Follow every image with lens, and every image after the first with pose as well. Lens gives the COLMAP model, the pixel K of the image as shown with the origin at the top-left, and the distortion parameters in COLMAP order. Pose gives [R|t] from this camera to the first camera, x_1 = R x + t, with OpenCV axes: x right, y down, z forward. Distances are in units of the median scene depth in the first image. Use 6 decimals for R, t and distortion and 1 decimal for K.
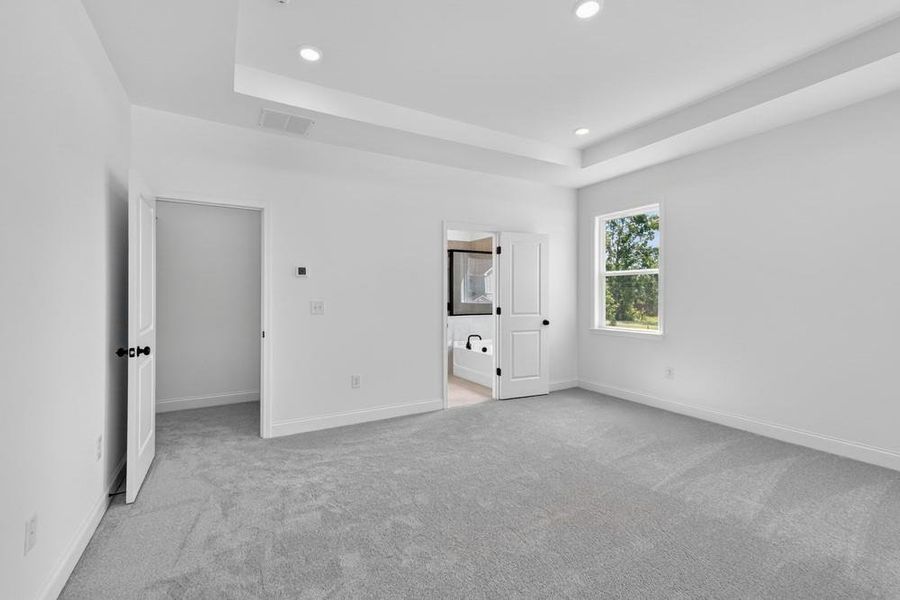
lens RADIAL K [[396.7, 0, 449.2], [0, 396.7, 298.2], [0, 0, 1]] dist [-0.007987, 0.002156]
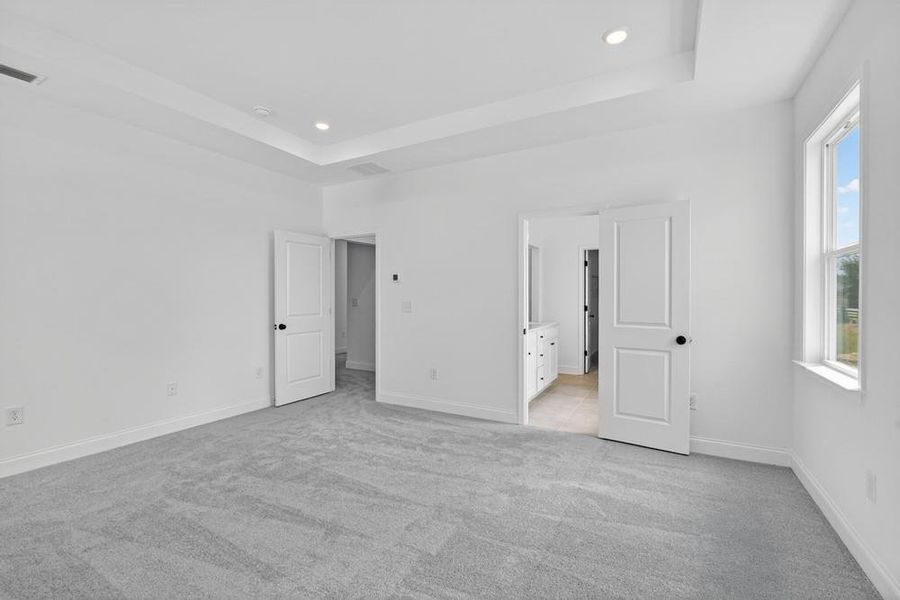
lens RADIAL K [[396.7, 0, 453.7], [0, 396.7, 299.3], [0, 0, 1]] dist [-0.007987, 0.002156]
pose [[0.517924, 0.004469, -0.855415, 0.797896], [-0.011370, 0.999934, -0.001660, 0.001361], [0.855351, 0.010586, 0.517941, 0.487204]]
